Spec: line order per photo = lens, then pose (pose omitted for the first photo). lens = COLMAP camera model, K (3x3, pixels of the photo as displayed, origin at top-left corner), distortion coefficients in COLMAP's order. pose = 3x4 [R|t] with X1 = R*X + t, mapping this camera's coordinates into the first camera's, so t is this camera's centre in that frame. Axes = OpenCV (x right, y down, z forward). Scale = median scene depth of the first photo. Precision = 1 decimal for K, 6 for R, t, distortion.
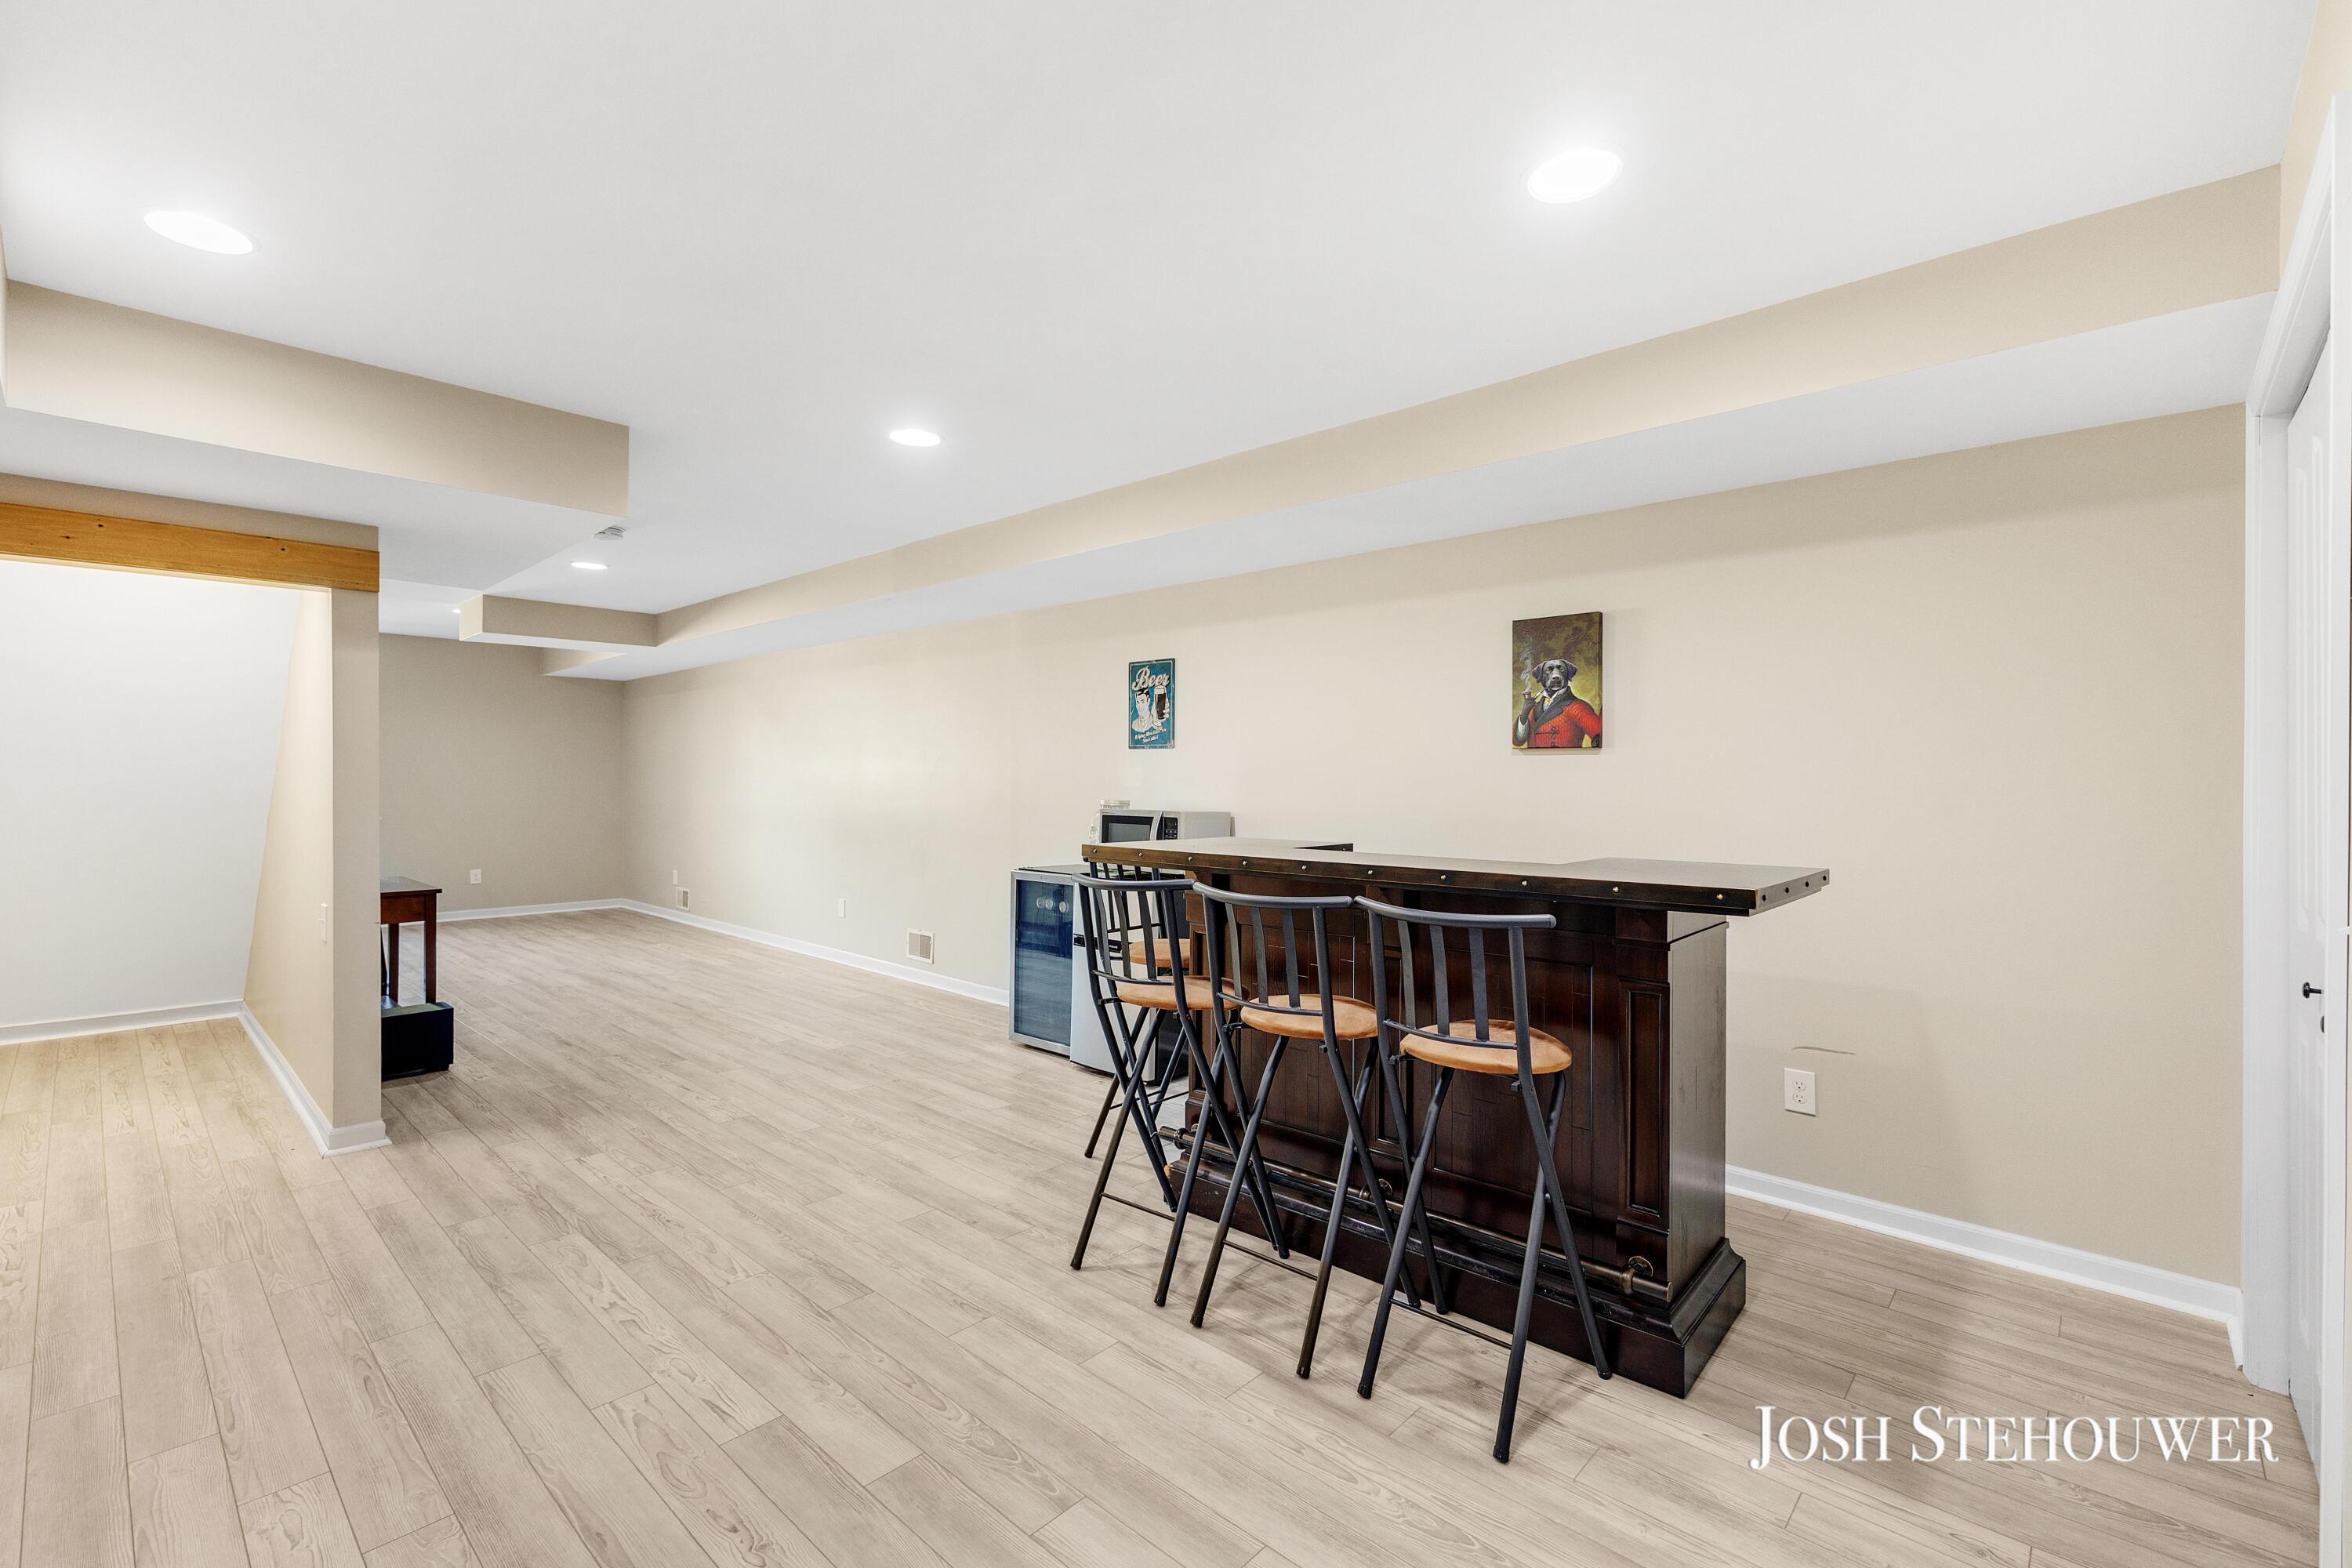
lens RADIAL K [[1018.5, 0, 1185.8], [0, 1018.5, 786.6], [0, 0, 1]] dist [0.000425, 0.000022]
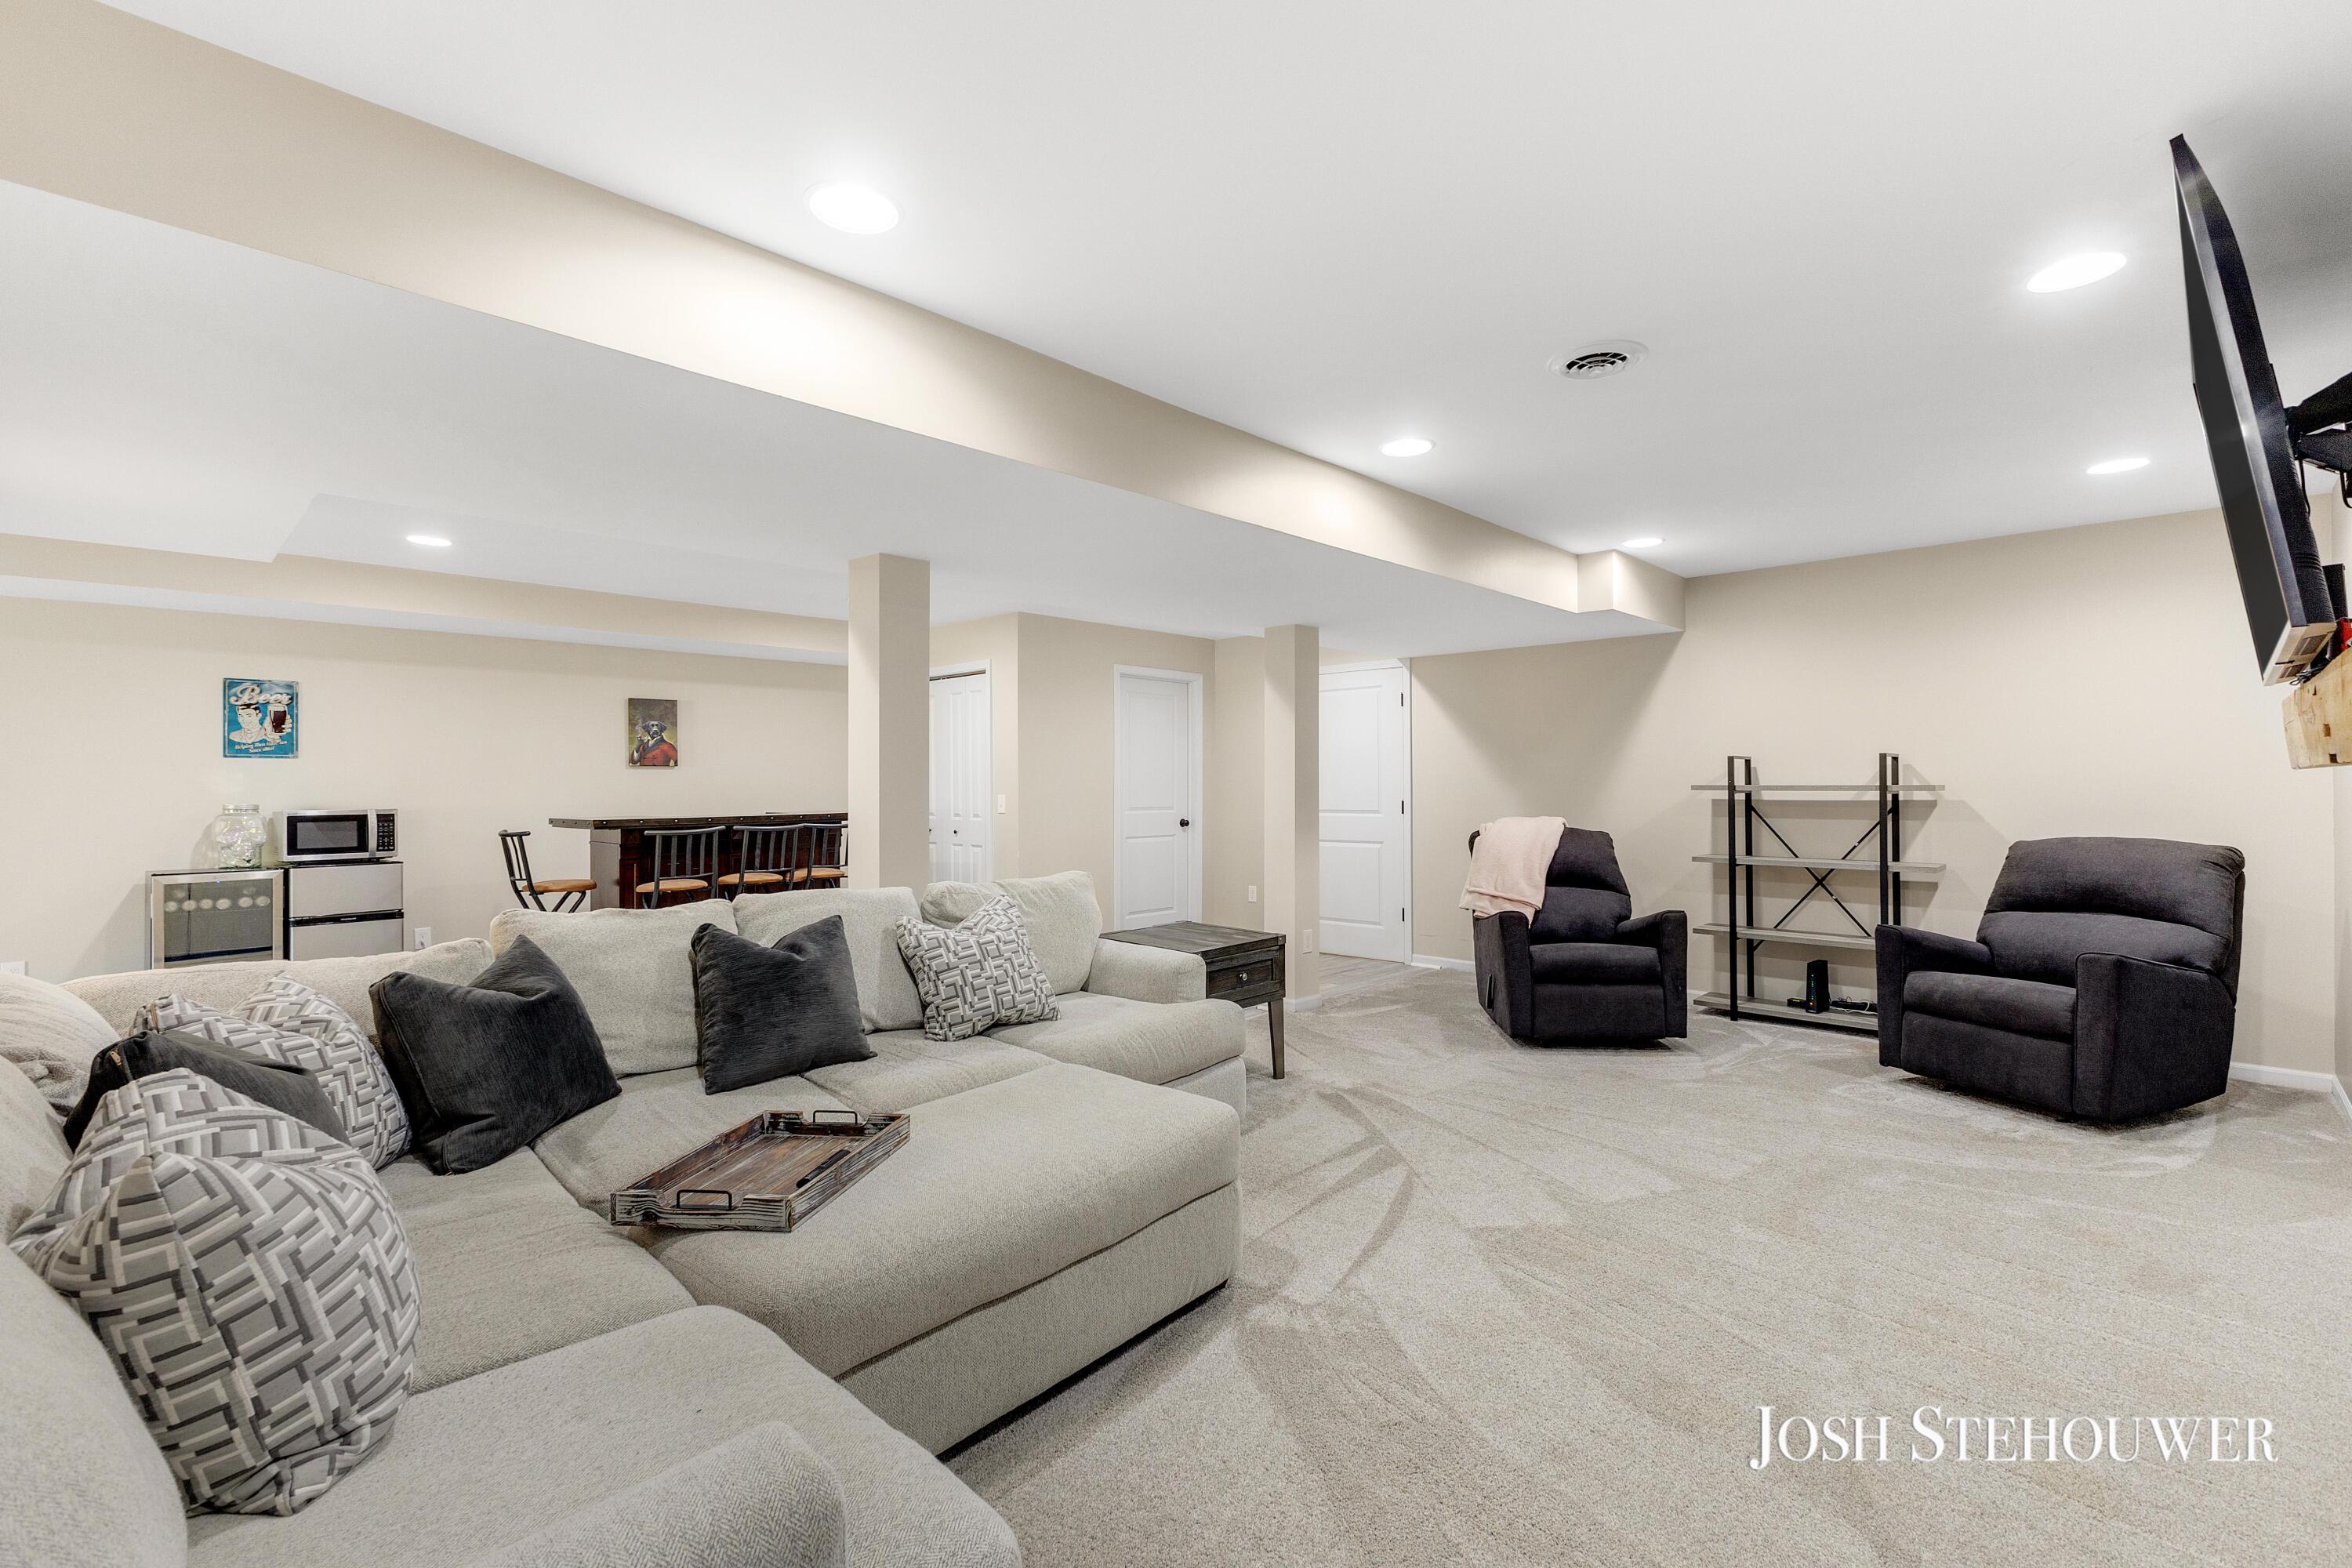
lens RADIAL K [[1037.5, 0, 1186.0], [0, 1037.5, 759.9], [0, 0, 1]] dist [0.001723, 0.000074]
pose [[0.001748, 0.013163, 0.999912, -1.602307], [0.013232, 0.999826, -0.013185, -0.008966], [-0.999911, 0.013254, 0.001573, -0.032321]]
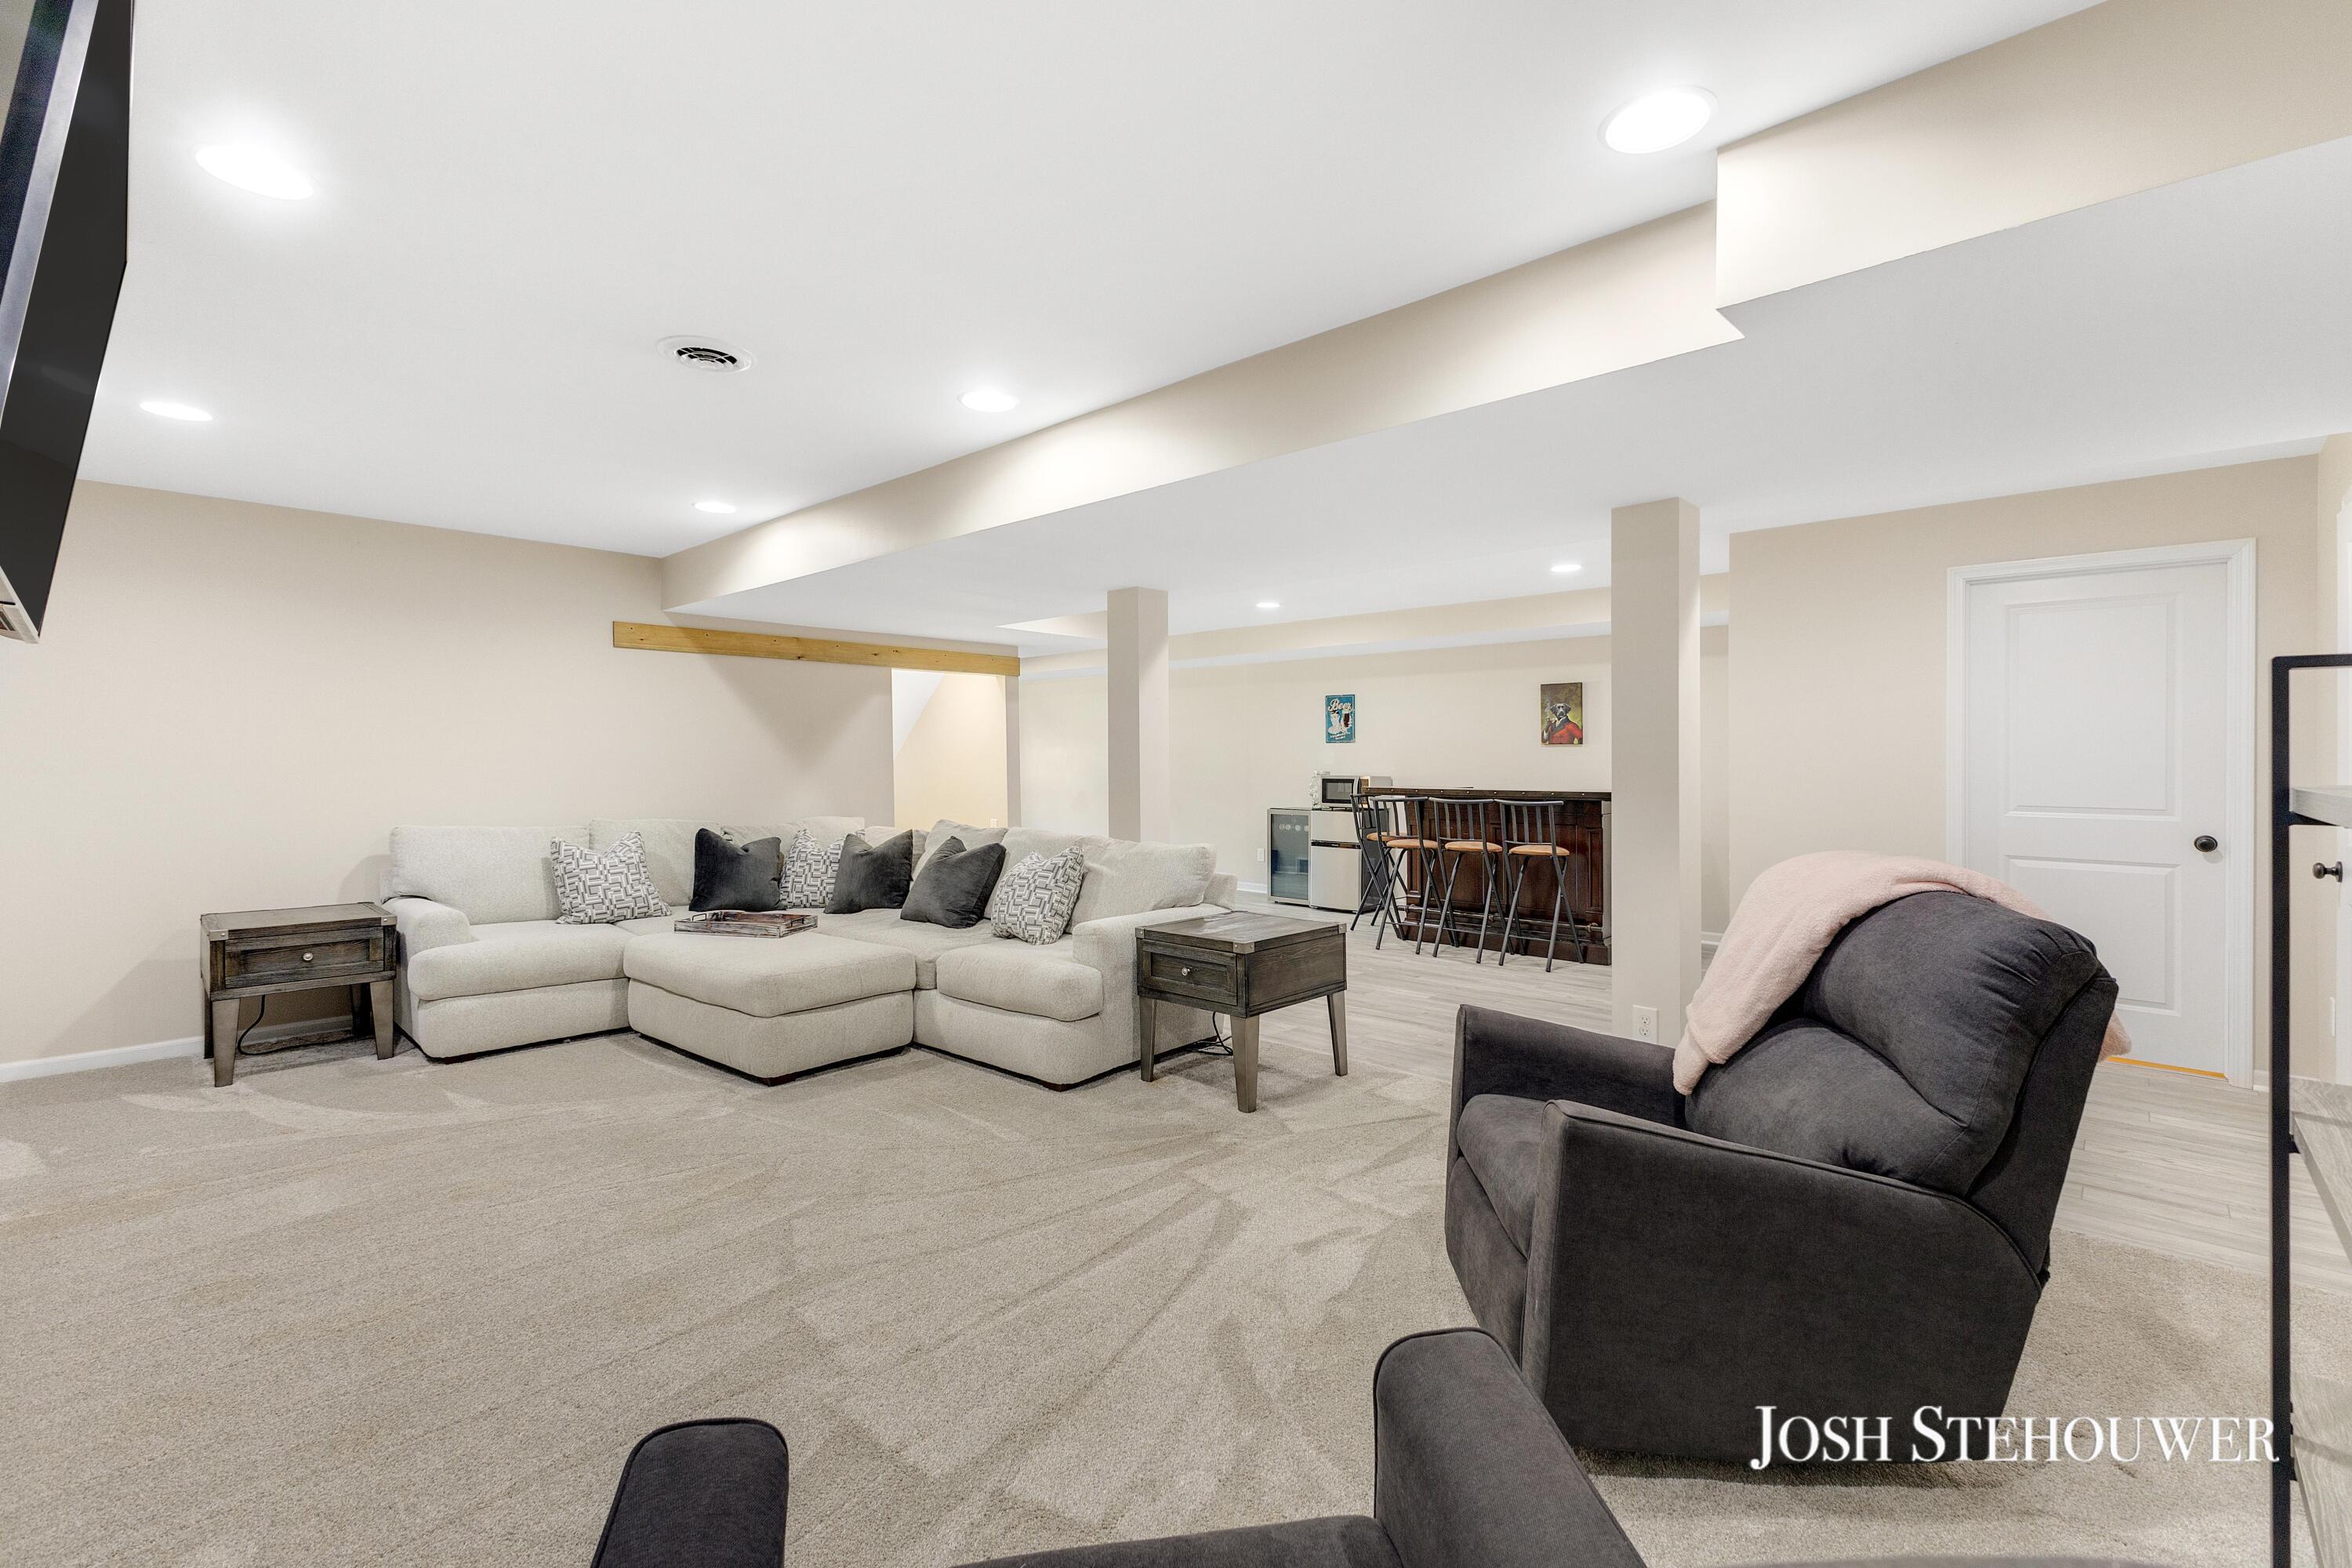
lens RADIAL K [[1037.5, 0, 1186.0], [0, 1037.5, 759.9], [0, 0, 1]] dist [0.001723, 0.000074]
pose [[0.999967, -0.006668, 0.004616, -0.434915], [0.006707, 0.999941, -0.008562, 0.009422], [-0.004559, 0.008593, 0.999953, -1.172826]]
